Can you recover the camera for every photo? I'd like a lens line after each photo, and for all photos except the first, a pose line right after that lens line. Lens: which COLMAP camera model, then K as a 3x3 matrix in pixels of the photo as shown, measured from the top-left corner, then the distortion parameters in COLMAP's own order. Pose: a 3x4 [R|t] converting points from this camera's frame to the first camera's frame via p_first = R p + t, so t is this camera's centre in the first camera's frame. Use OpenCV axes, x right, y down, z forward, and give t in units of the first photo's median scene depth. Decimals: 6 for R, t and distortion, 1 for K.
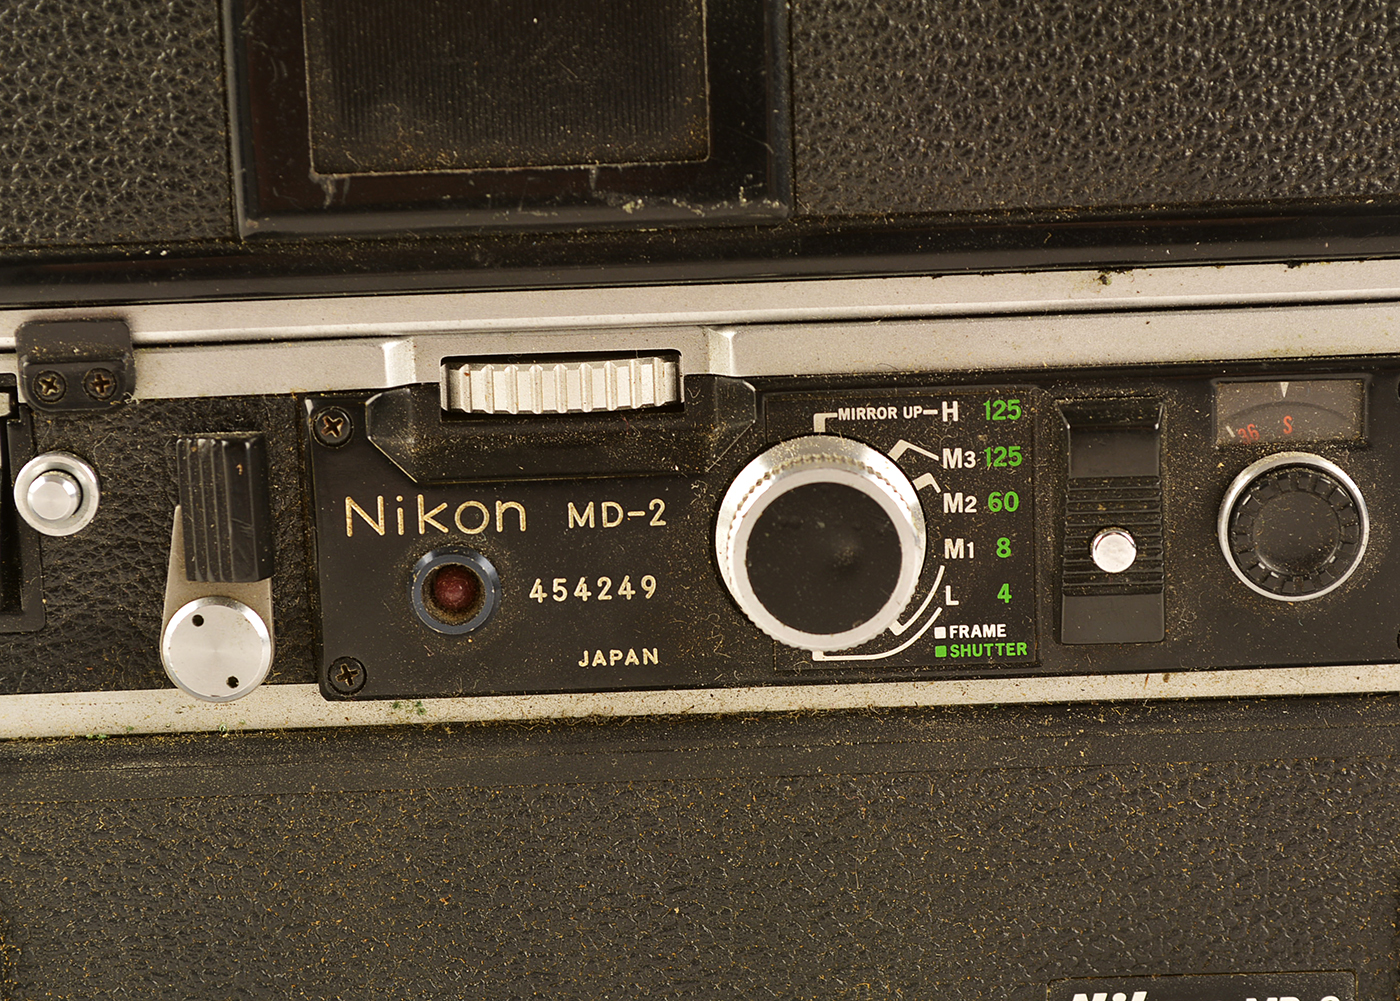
lens RADIAL K [[3144.6, 0, 699.2], [0, 3144.6, 503.1], [0, 0, 1]] dist [-0.045566, 0.000000]
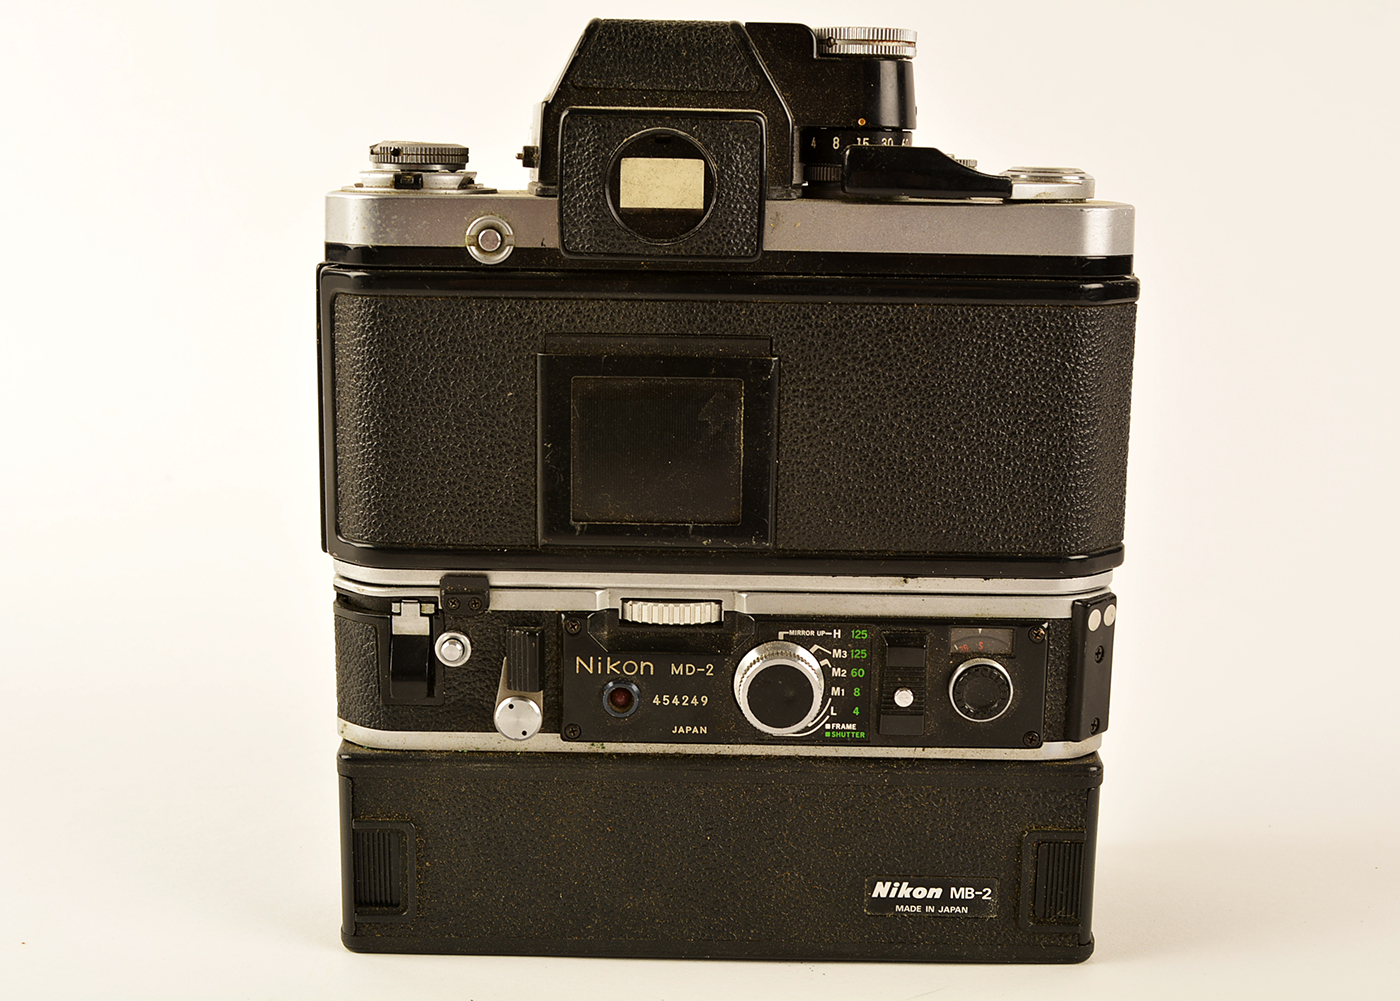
lens RADIAL K [[1834.7, 0, 699.7], [0, 1834.7, 492.8], [0, 0, 1]] dist [-0.053391, 0.000000]
pose [[0.998657, 0.051356, 0.006892, -0.036962], [-0.051346, 0.998680, -0.001545, -0.125931], [-0.006962, 0.001189, 0.999975, -0.363183]]
